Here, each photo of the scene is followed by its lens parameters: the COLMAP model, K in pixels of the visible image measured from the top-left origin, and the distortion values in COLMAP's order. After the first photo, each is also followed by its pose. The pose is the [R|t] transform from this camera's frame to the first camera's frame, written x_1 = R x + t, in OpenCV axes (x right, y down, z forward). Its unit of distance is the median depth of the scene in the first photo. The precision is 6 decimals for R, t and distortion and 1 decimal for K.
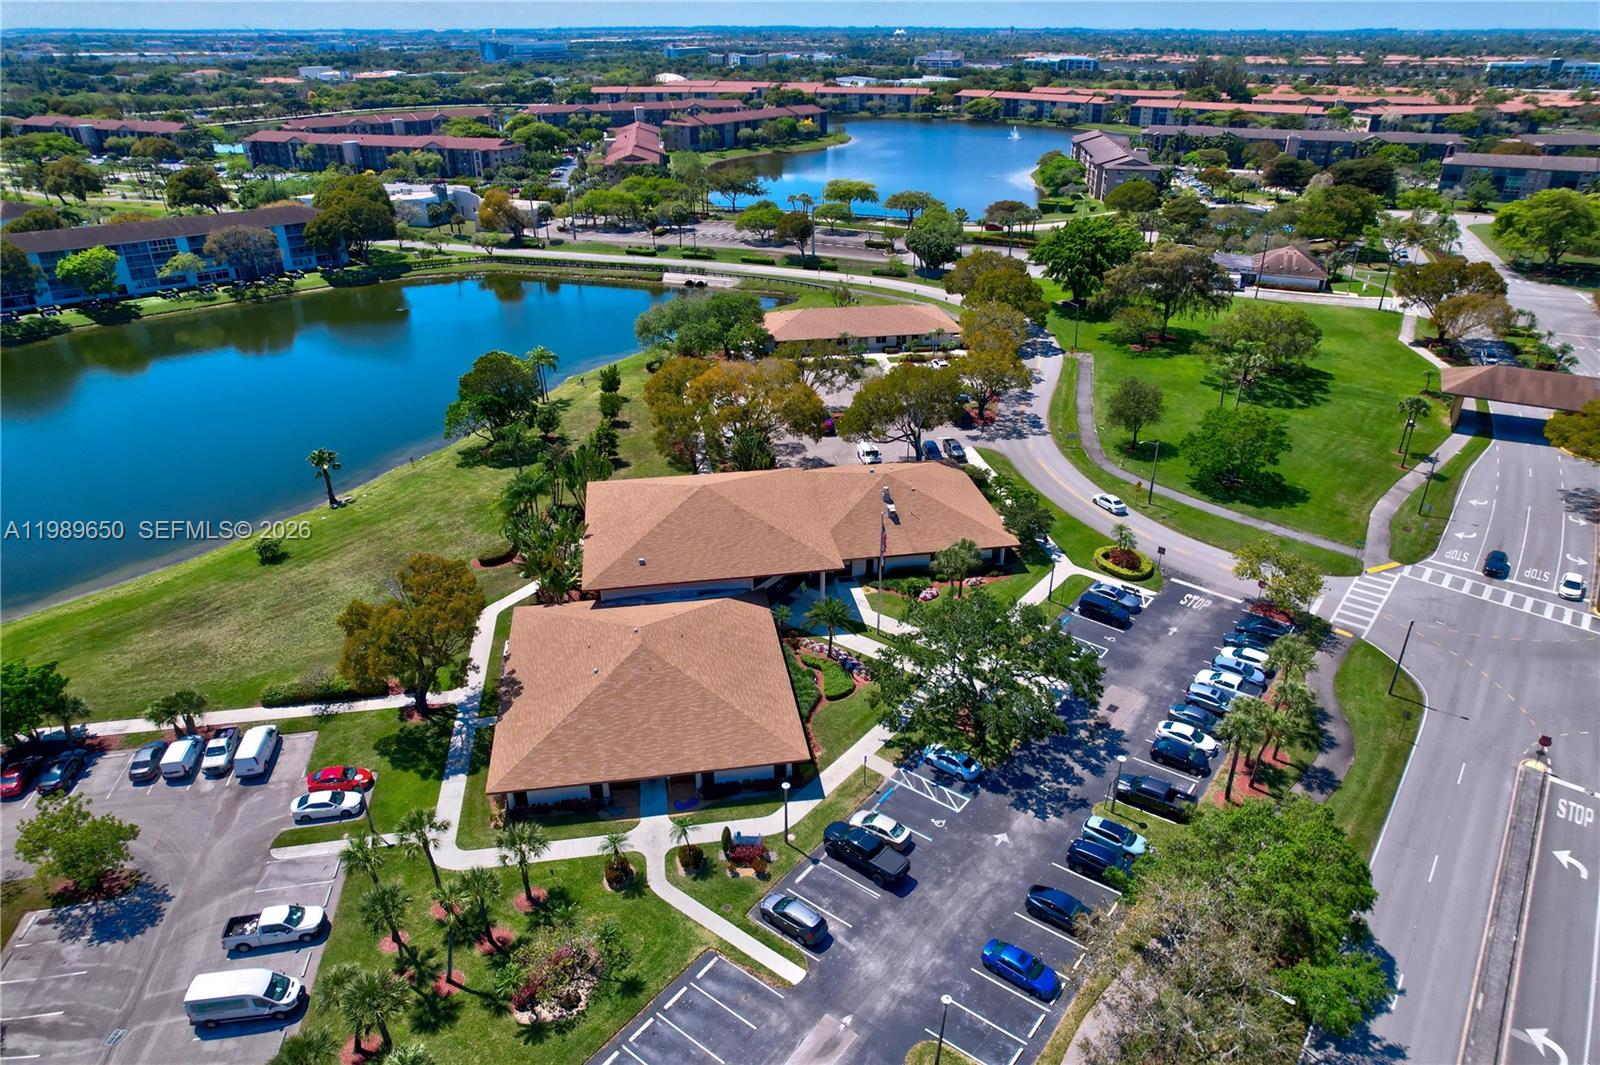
lens RADIAL K [[1020.2, 0, 807.5], [0, 1020.2, 538.2], [0, 0, 1]] dist [-0.075972, 0.071908]
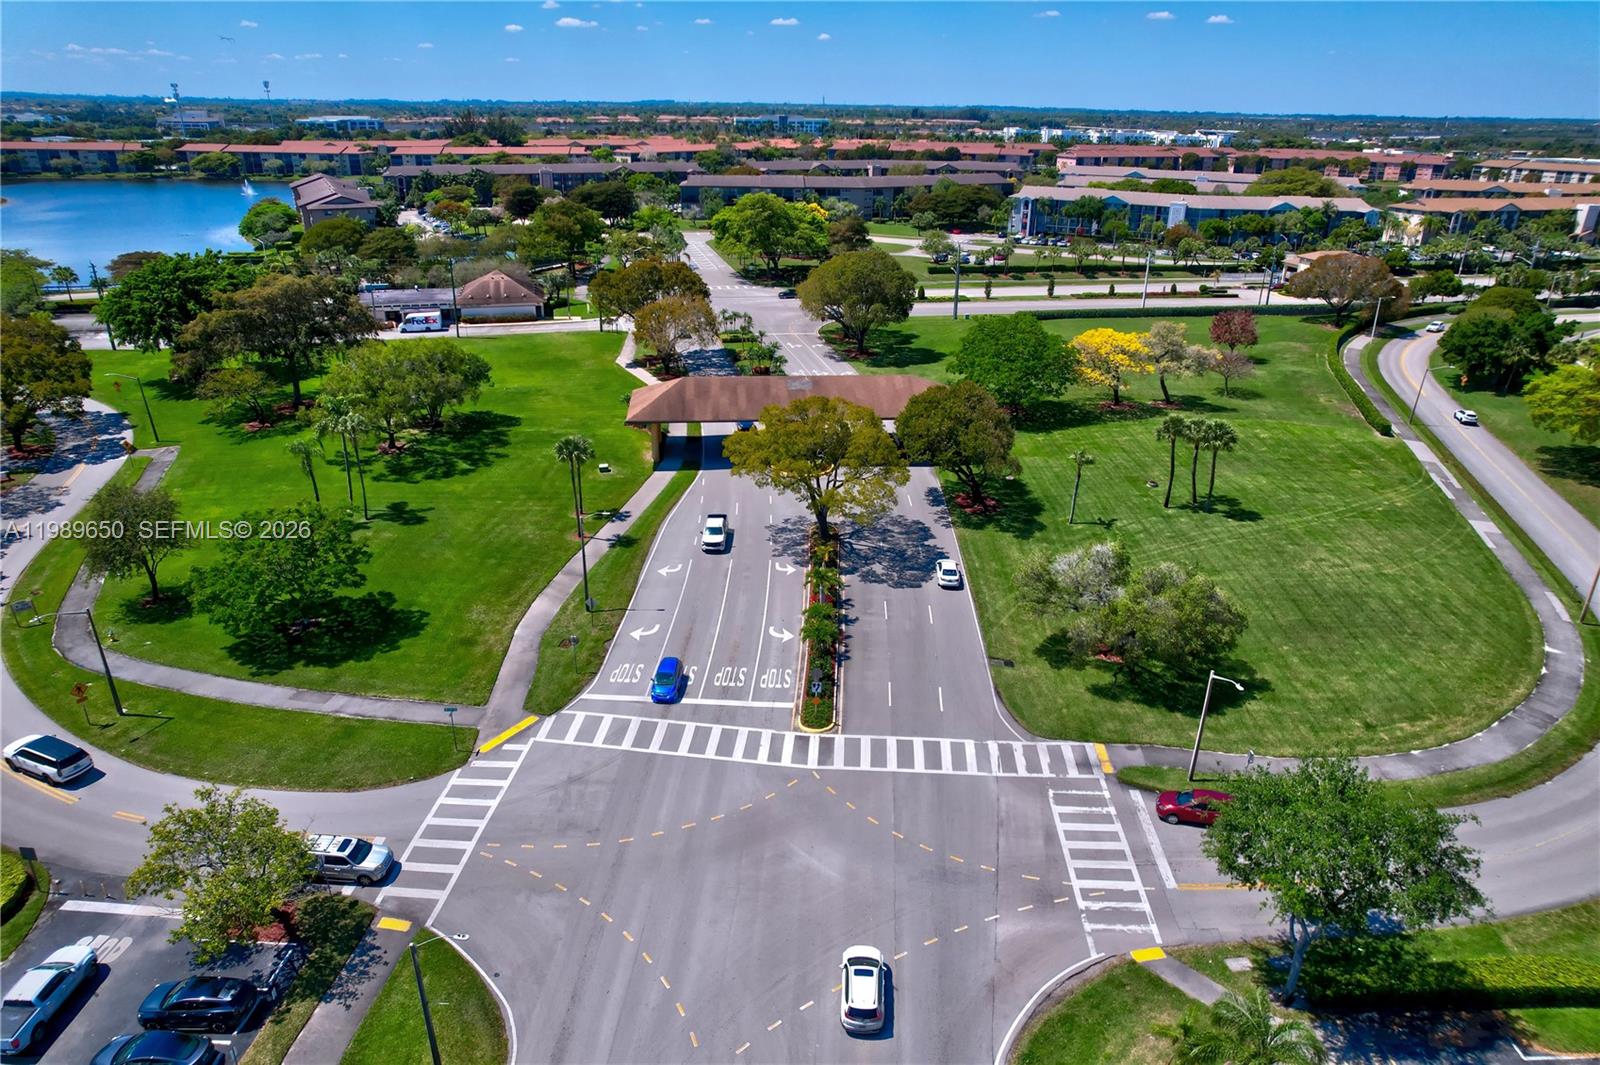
lens RADIAL K [[1020.2, 0, 807.5], [0, 1020.2, 538.2], [0, 0, 1]] dist [-0.075972, 0.071908]
pose [[0.824043, -0.214457, 0.524369, 0.225835], [0.245678, 0.969296, 0.010341, -0.024395], [-0.510486, 0.120305, 0.851429, 0.200118]]
